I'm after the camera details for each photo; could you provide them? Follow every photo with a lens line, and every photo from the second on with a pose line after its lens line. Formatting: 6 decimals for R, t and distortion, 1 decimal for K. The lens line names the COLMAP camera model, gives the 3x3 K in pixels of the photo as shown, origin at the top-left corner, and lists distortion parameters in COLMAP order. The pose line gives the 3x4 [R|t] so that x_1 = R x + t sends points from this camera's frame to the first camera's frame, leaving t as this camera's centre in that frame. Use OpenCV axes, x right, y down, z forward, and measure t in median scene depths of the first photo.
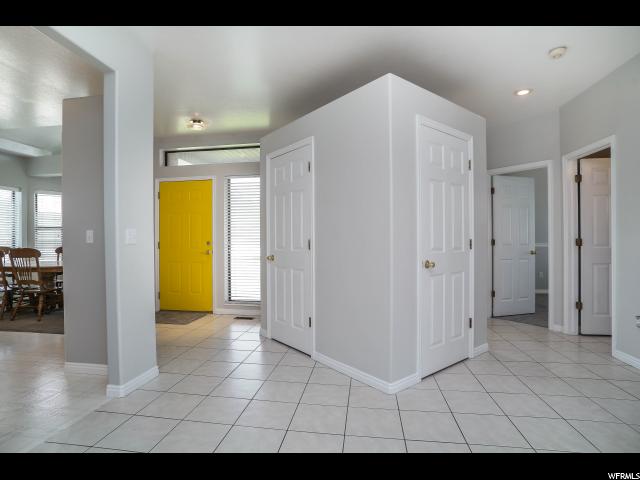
lens RADIAL K [[316.4, 0, 320.0], [0, 316.4, 240.0], [0, 0, 1]] dist [-0.004763, -0.001058]
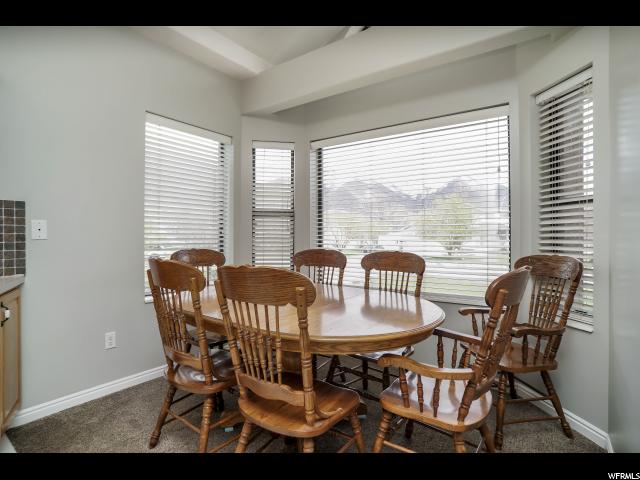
lens RADIAL K [[336.1, 0, 312.3], [0, 336.1, 238.6], [0, 0, 1]] dist [-0.068657, 0.036657]
pose [[0.882559, 0.000394, -0.470201, -0.602334], [-0.000260, 1.000000, 0.000351, 0.003853], [0.470201, -0.000187, 0.882559, 0.605962]]
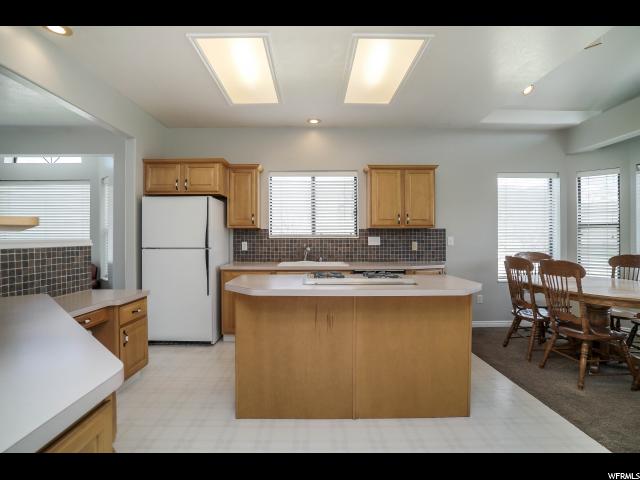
lens RADIAL K [[336.1, 0, 312.3], [0, 336.1, 238.6], [0, 0, 1]] dist [-0.068657, 0.036657]
pose [[0.145220, -0.004238, -0.989390, -0.301457], [-0.000147, 0.999991, -0.004305, -0.008113], [0.989399, 0.000770, 0.145218, 0.343374]]
